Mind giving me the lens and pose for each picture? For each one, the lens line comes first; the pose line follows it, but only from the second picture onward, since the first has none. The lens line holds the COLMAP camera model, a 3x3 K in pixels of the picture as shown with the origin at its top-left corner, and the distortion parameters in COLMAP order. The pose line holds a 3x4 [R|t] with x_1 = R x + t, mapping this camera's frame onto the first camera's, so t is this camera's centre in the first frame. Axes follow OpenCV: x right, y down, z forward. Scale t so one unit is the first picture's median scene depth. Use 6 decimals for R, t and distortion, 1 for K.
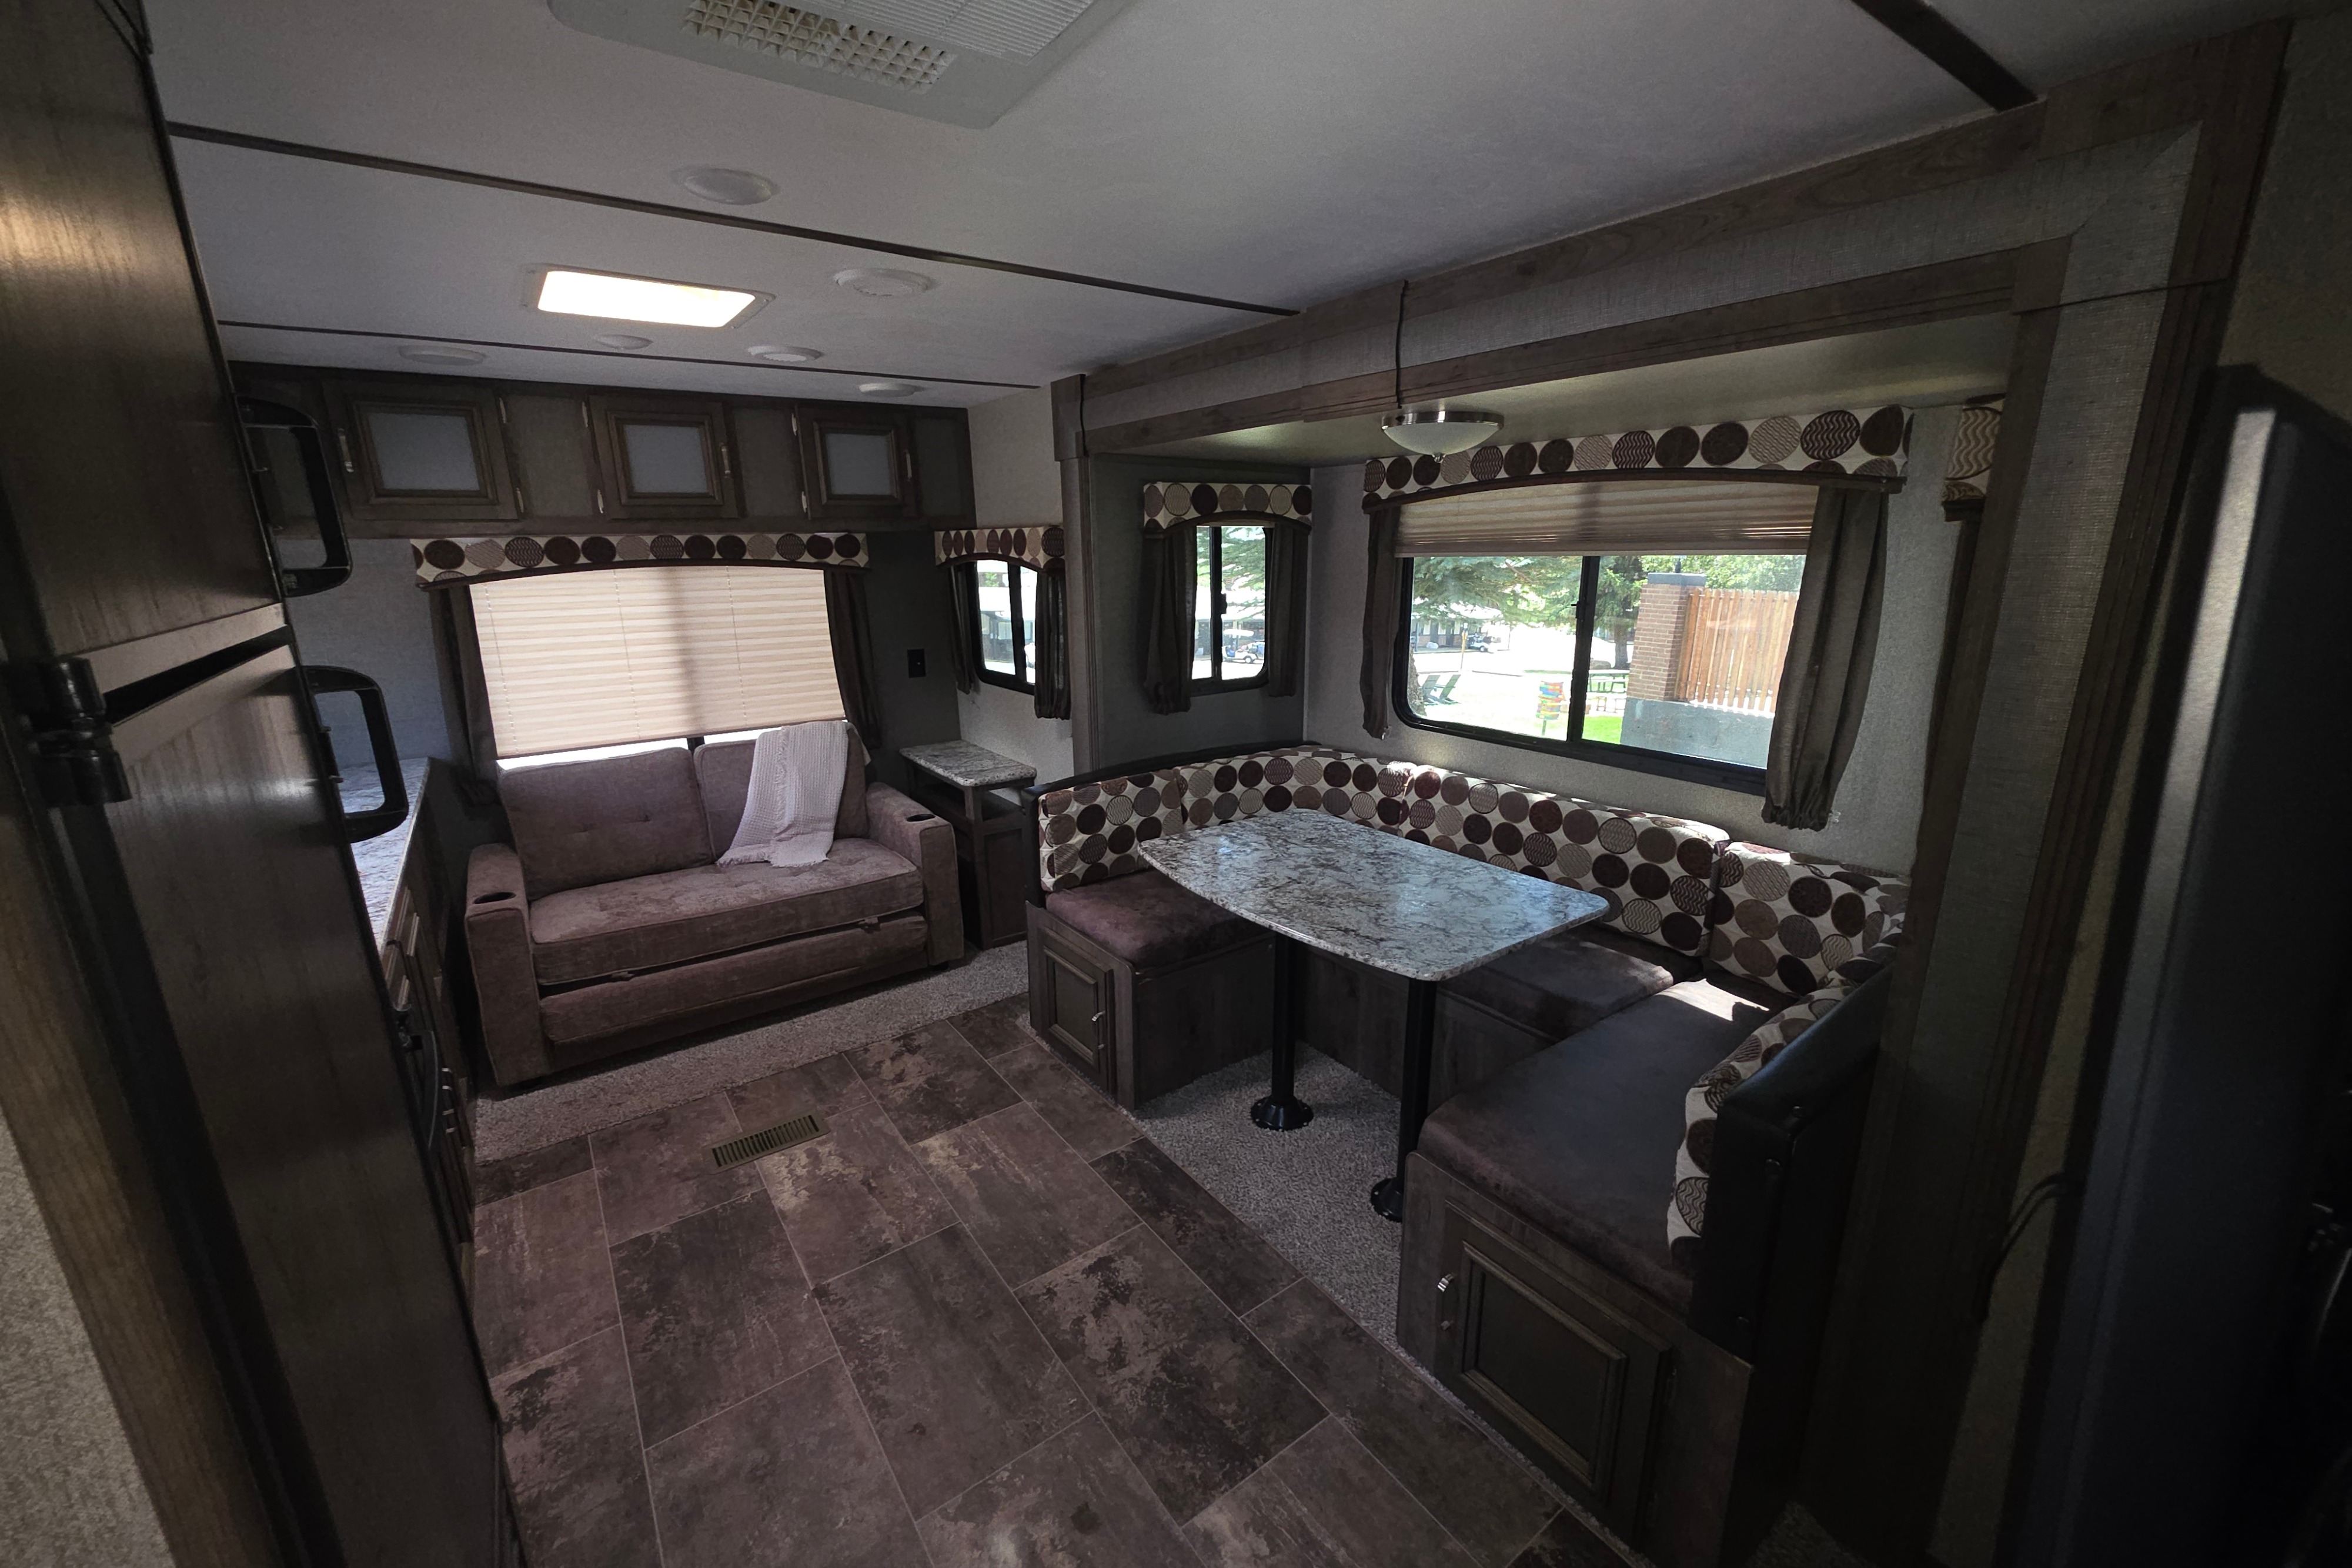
lens RADIAL K [[932.7, 0, 1172.8], [0, 932.7, 781.9], [0, 0, 1]] dist [0.003135, -0.000243]
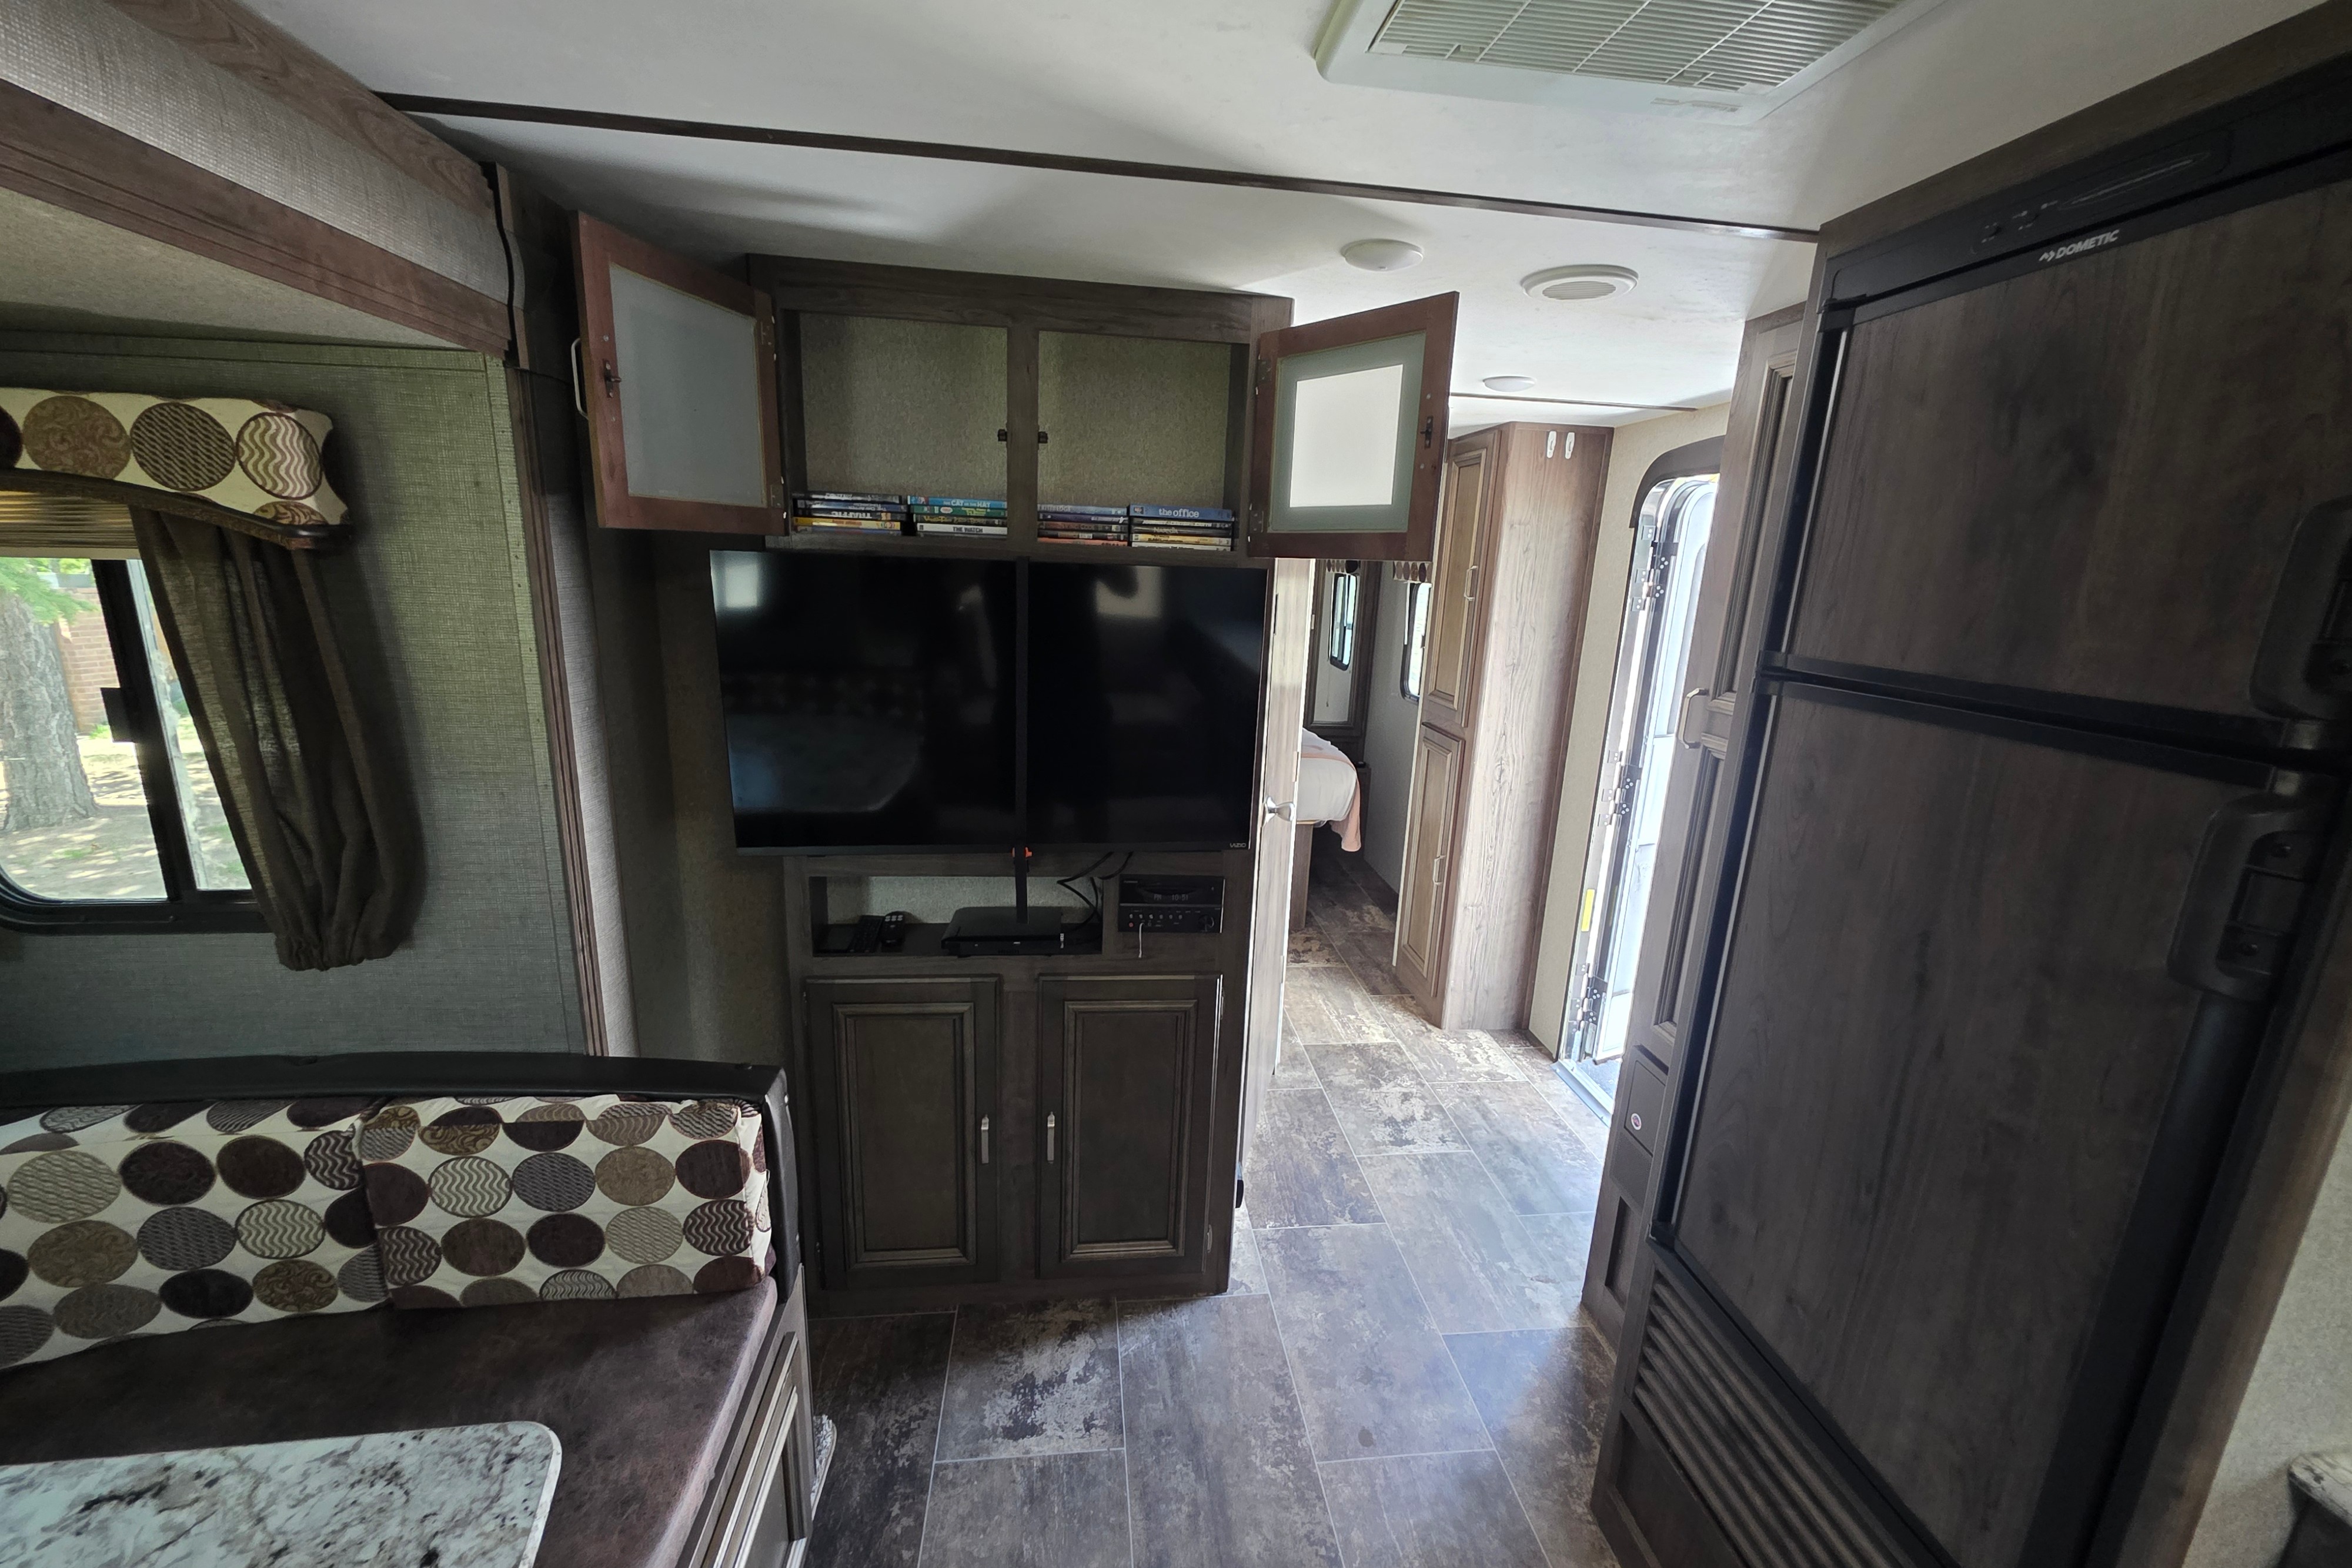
lens RADIAL K [[932.7, 0, 1176.0], [0, 932.7, 792.5], [0, 0, 1]] dist [0.003135, -0.000243]
pose [[-0.874346, -0.132891, 0.466754, -0.243259], [0.094881, 0.896408, 0.432956, -0.356193], [-0.475938, 0.422839, -0.771161, 1.371564]]
